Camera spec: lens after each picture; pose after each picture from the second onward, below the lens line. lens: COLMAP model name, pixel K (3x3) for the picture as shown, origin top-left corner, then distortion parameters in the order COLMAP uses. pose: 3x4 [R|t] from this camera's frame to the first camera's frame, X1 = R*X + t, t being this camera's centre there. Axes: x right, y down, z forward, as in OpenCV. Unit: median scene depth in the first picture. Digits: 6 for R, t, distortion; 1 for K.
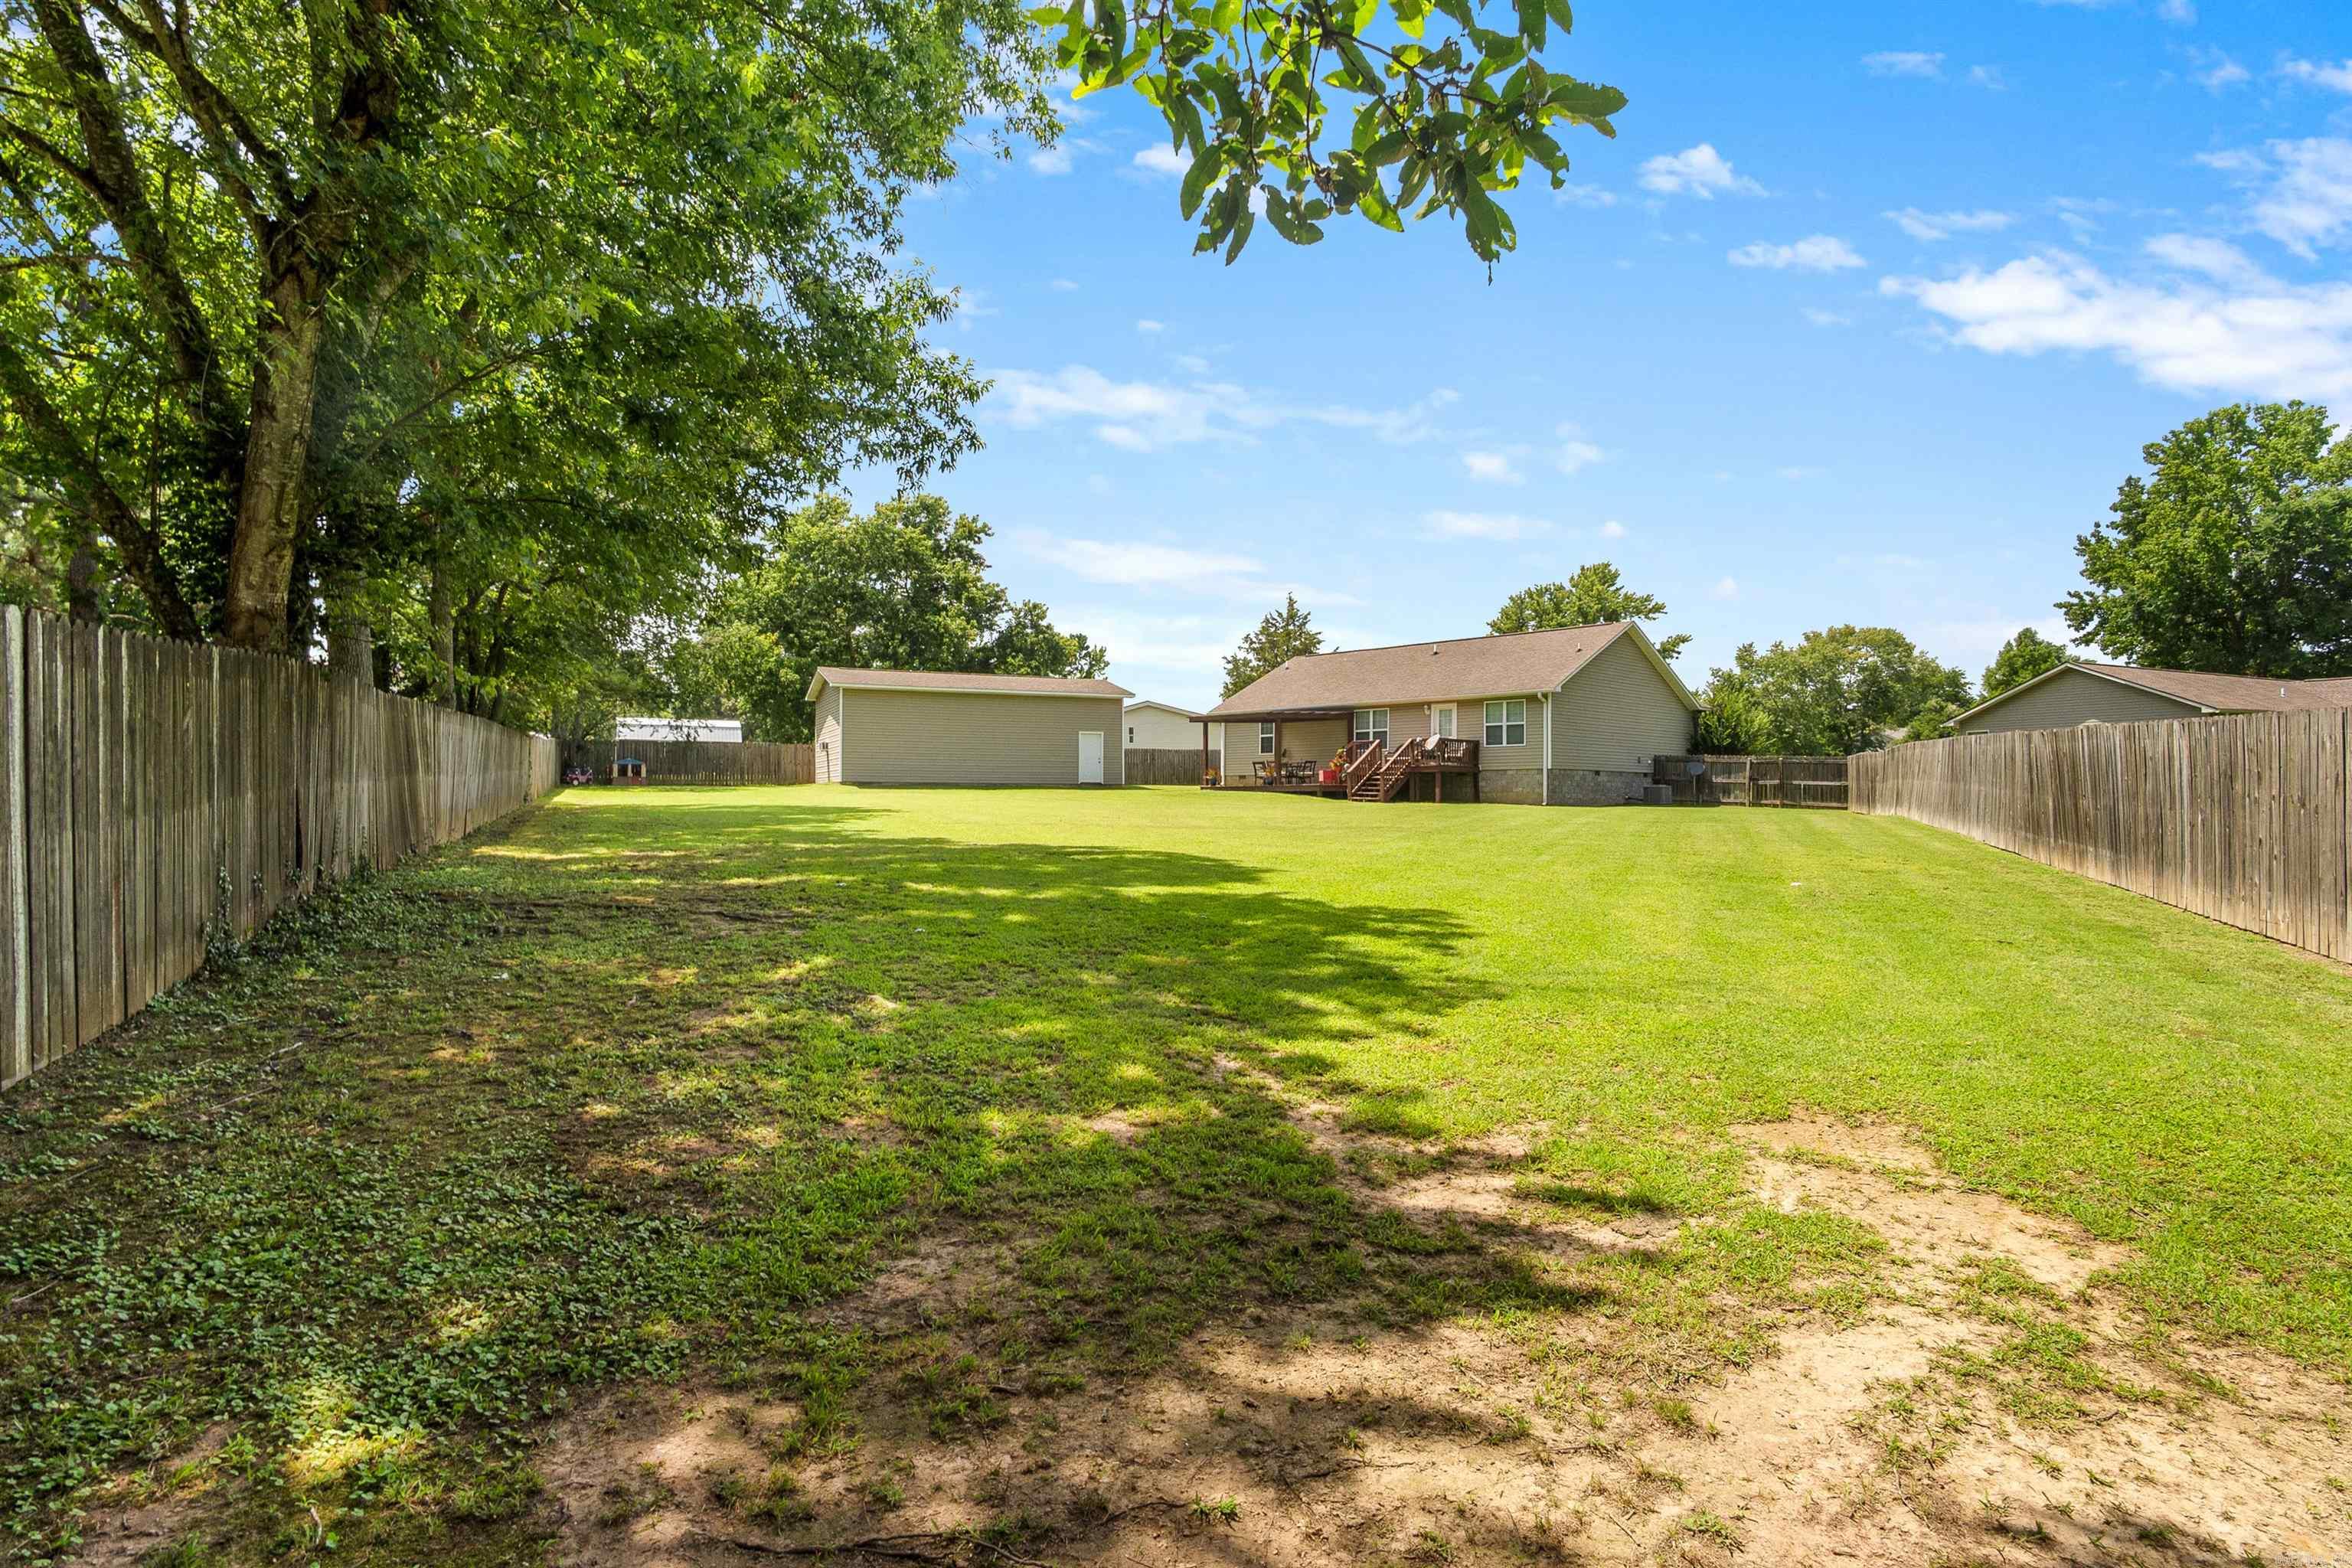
lens RADIAL K [[1264.6, 0, 1181.7], [0, 1264.6, 784.0], [0, 0, 1]] dist [-0.025142, 0.006696]
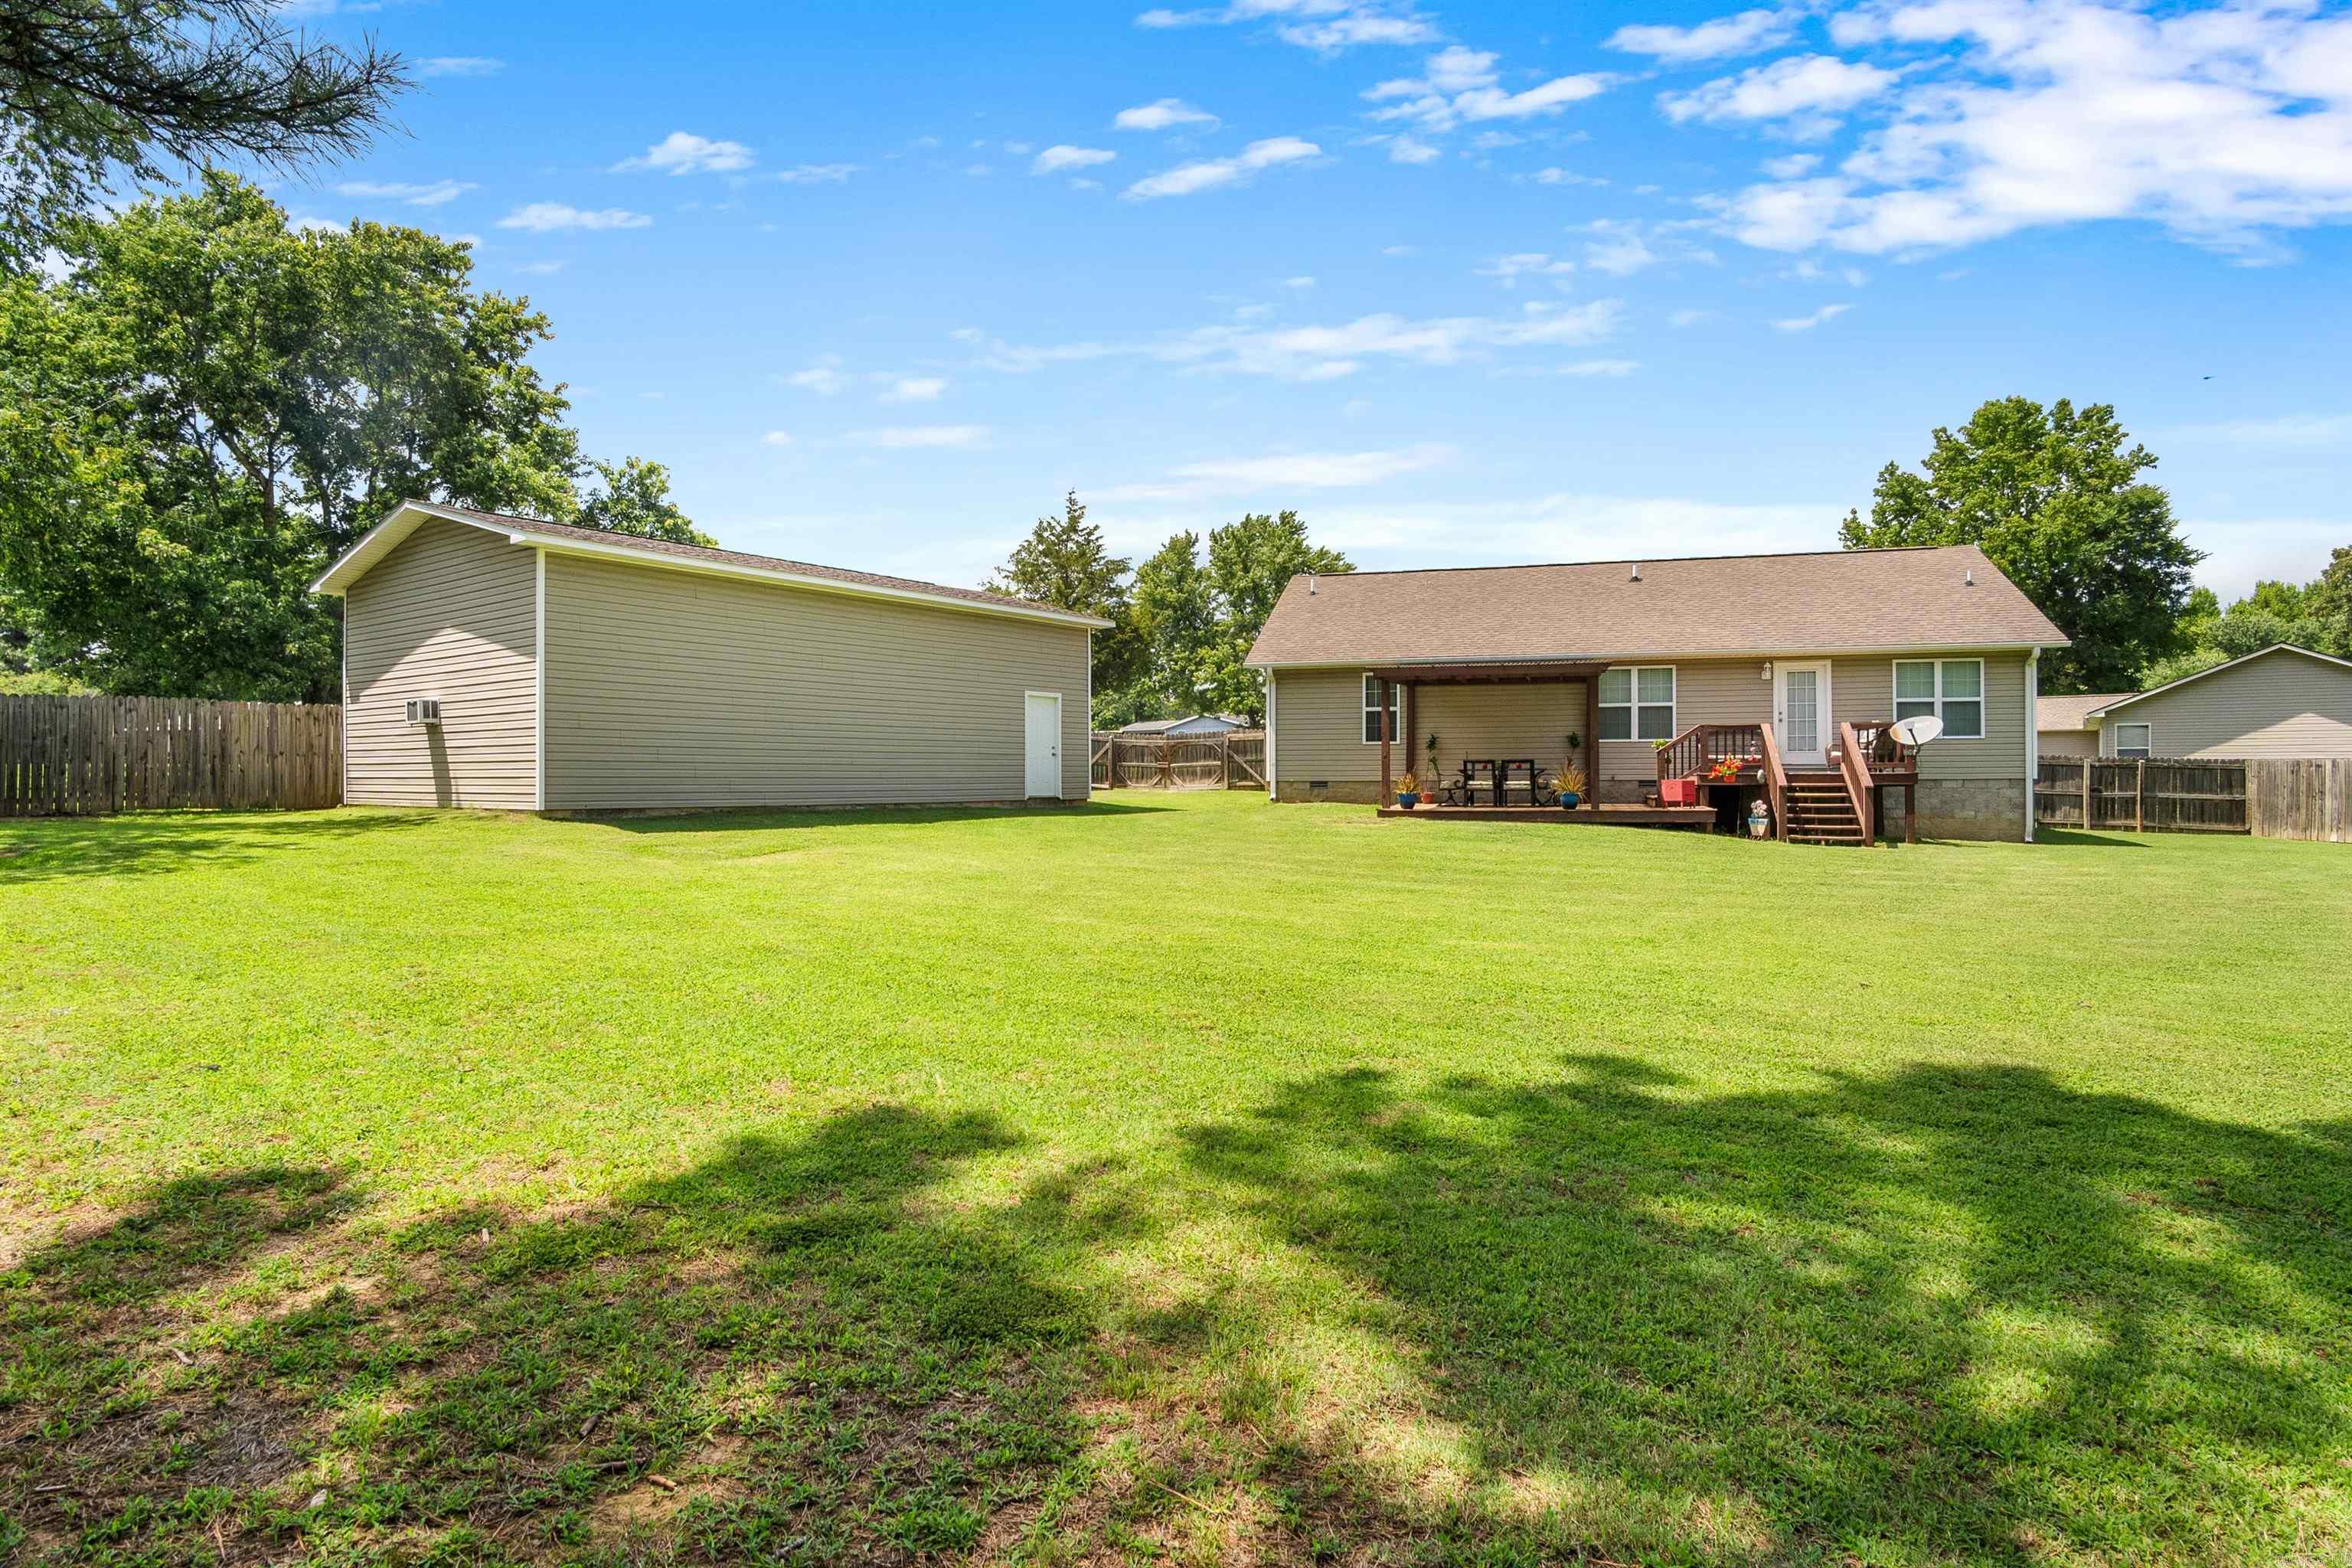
lens RADIAL K [[1264.6, 0, 1175.7], [0, 1264.6, 772.4], [0, 0, 1]] dist [-0.025142, 0.006696]
pose [[0.869501, -0.000650, 0.493931, -0.200799], [-0.003899, 0.999959, 0.008179, -0.010912], [-0.493916, -0.009038, 0.869462, 0.411618]]
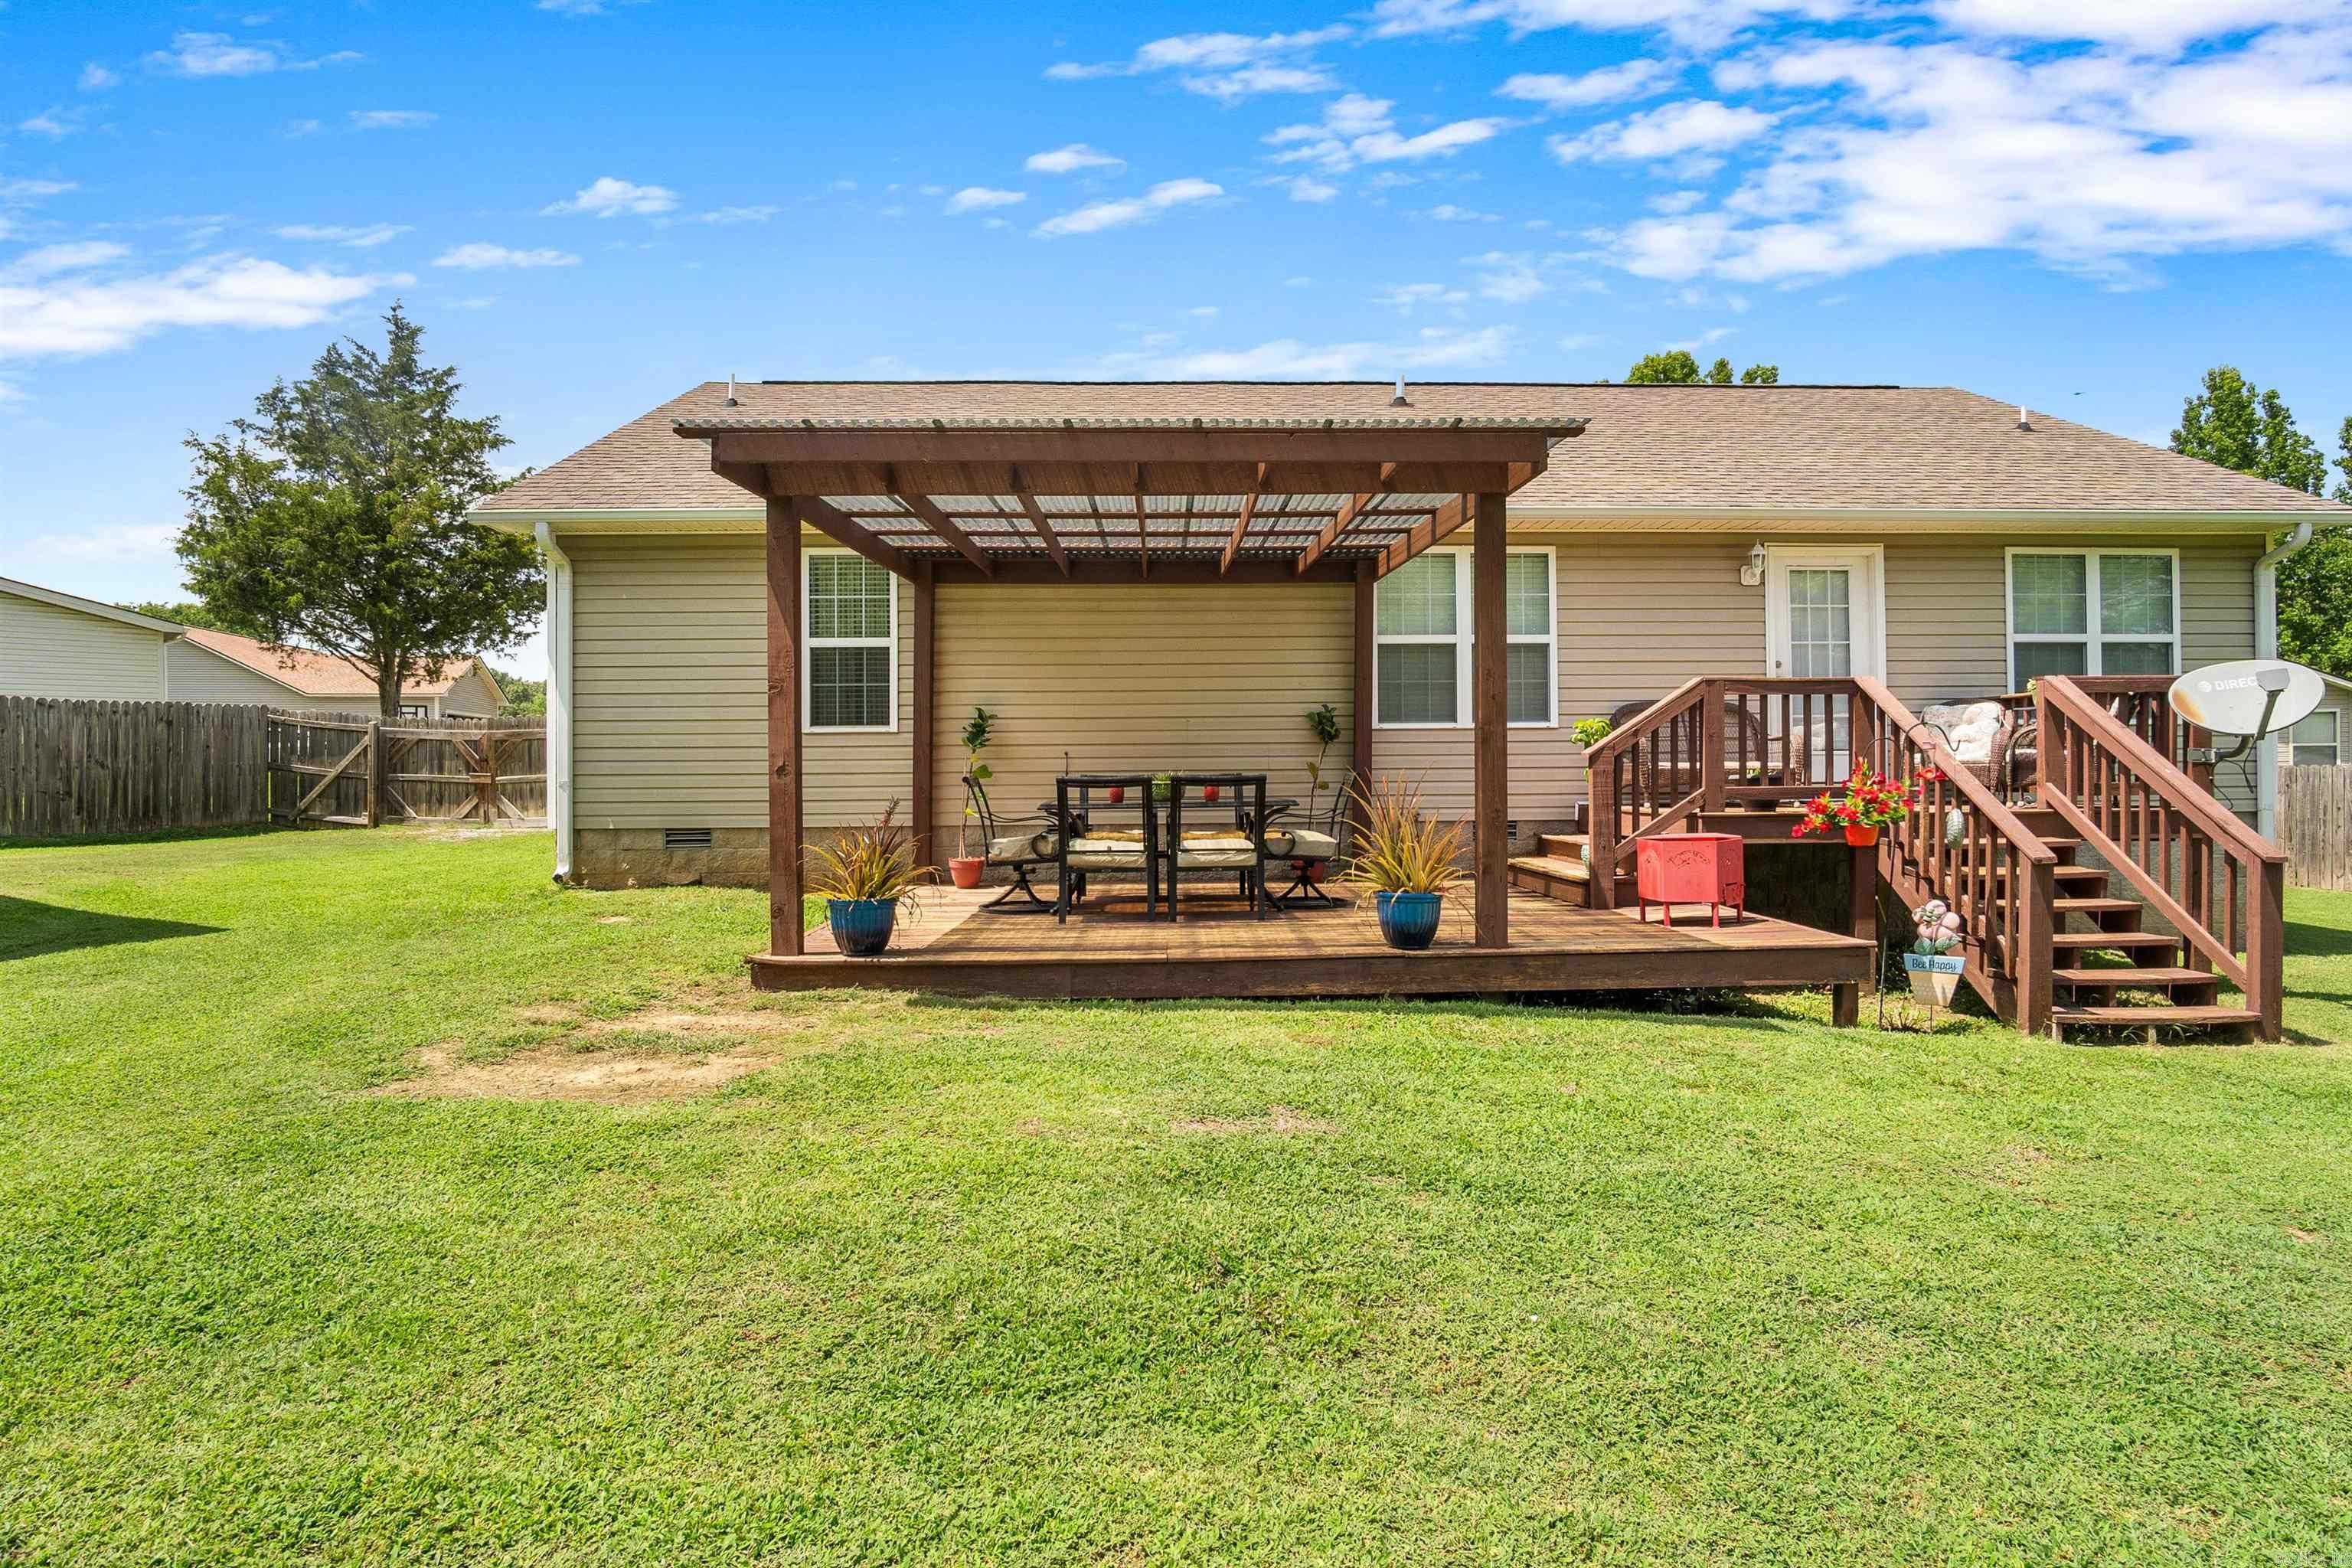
lens RADIAL K [[1264.6, 0, 1172.8], [0, 1264.6, 776.8], [0, 0, 1]] dist [-0.025142, 0.006696]
pose [[0.675997, -0.004363, 0.736891, -0.037687], [-0.002862, 0.999959, 0.008546, -0.012820], [-0.736898, -0.007885, 0.675958, 0.589368]]
